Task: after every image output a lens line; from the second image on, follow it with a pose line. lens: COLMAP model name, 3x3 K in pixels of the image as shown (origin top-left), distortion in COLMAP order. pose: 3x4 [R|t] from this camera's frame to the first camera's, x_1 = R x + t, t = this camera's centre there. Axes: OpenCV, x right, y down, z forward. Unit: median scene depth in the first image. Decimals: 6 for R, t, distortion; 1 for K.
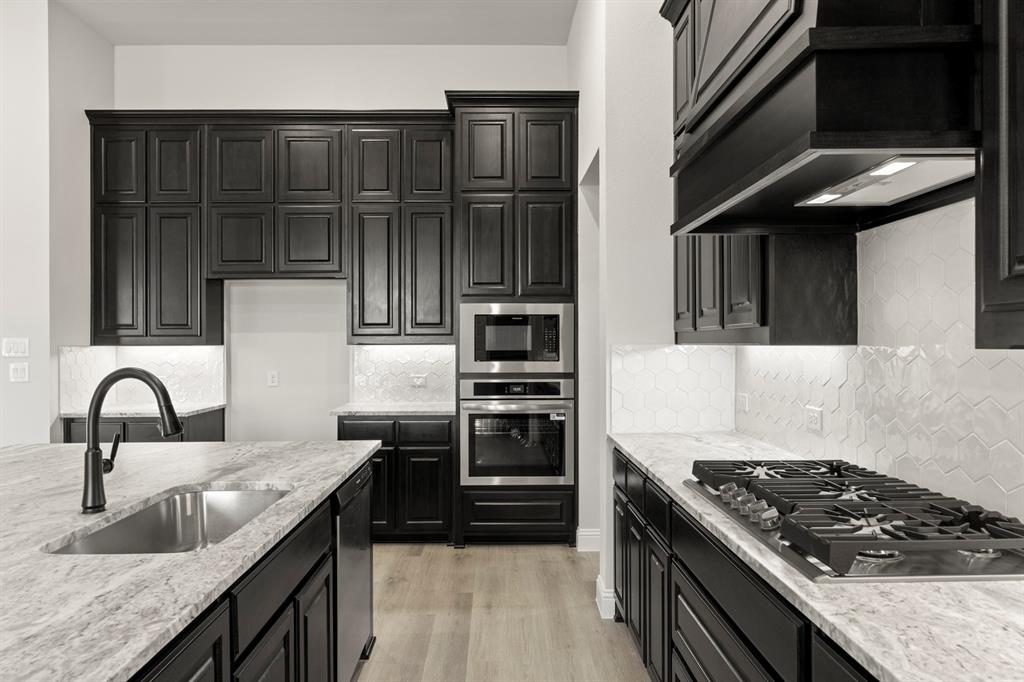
lens RADIAL K [[697.8, 0, 508.8], [0, 697.8, 339.2], [0, 0, 1]] dist [-0.008610, -0.000221]
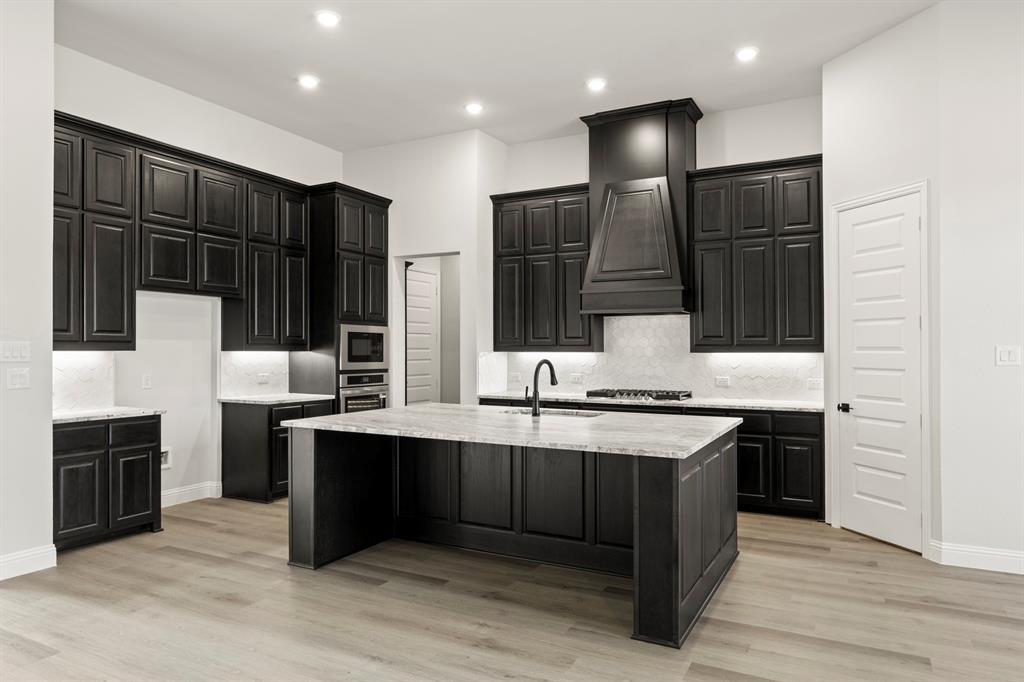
lens RADIAL K [[662.1, 0, 512.8], [0, 662.1, 334.1], [0, 0, 1]] dist [0.003405, -0.002653]
pose [[0.470967, 0.030473, 0.881624, -1.155990], [-0.007111, 0.999502, -0.030749, 0.011821], [-0.882122, 0.008212, 0.470949, -0.002755]]
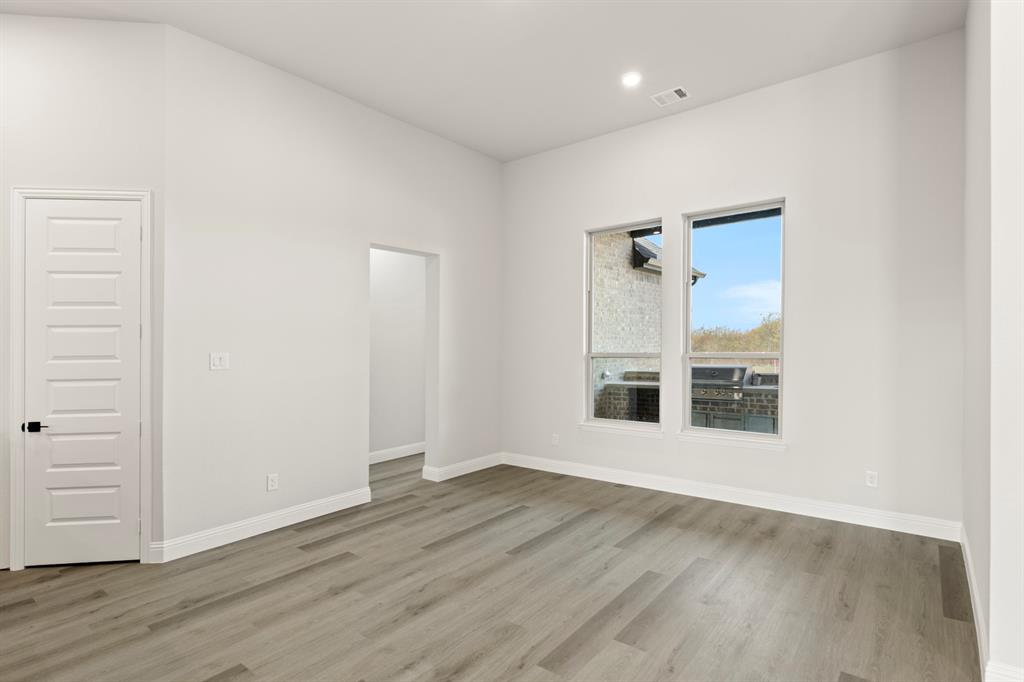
lens RADIAL K [[514.4, 0, 513.7], [0, 514.4, 341.8], [0, 0, 1]] dist [-0.000554, -0.002441]
pose [[-0.781140, 0.024303, 0.623883, -0.923308], [0.019473, 0.999704, -0.014561, -0.001454], [-0.624052, 0.000775, -0.781382, 0.174409]]
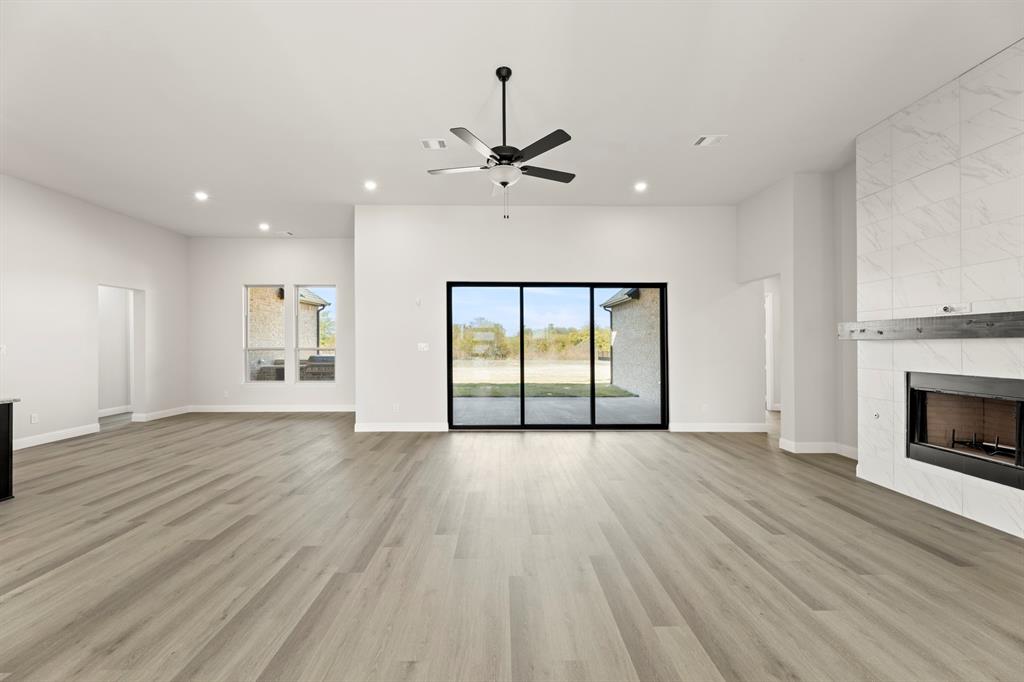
lens RADIAL K [[412.5, 0, 497.1], [0, 412.5, 354.9], [0, 0, 1]] dist [-0.000179, -0.000311]
pose [[-0.999818, 0.011691, 0.015107, -1.469136], [0.012066, 0.999616, 0.024938, 0.010581], [-0.014810, 0.025116, -0.999575, 0.970716]]
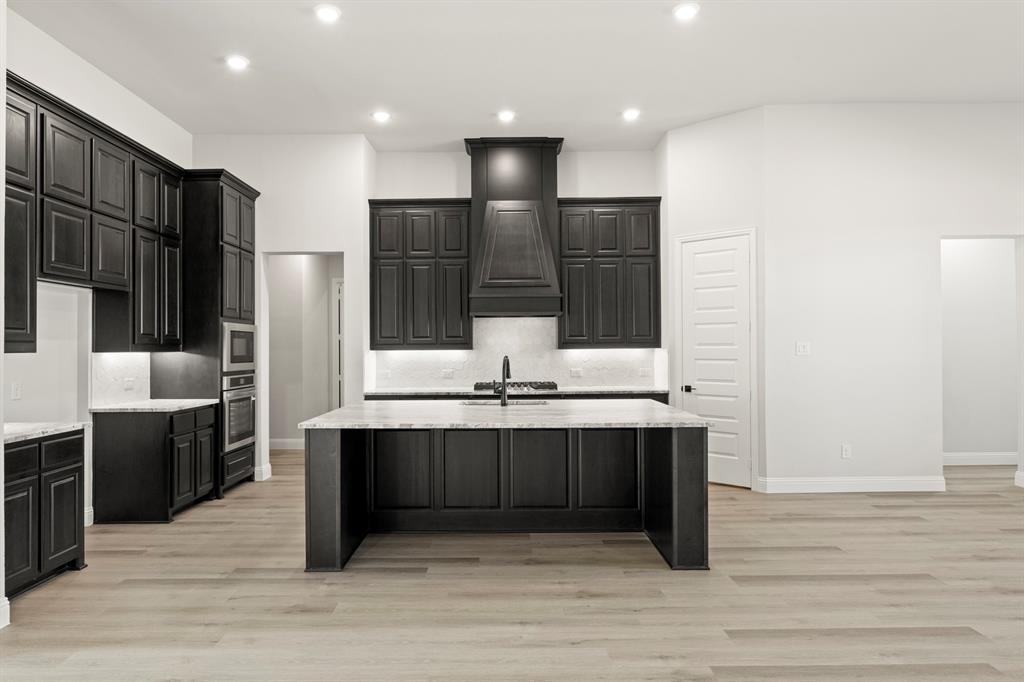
lens RADIAL K [[634.5, 0, 503.6], [0, 634.5, 328.0], [0, 0, 1]] dist [0.000727, 0.001670]
pose [[0.000821, 0.039170, 0.999232, -1.343975], [0.005886, 0.999215, -0.039174, 0.013964], [-0.999982, 0.005913, 0.000589, 0.437821]]
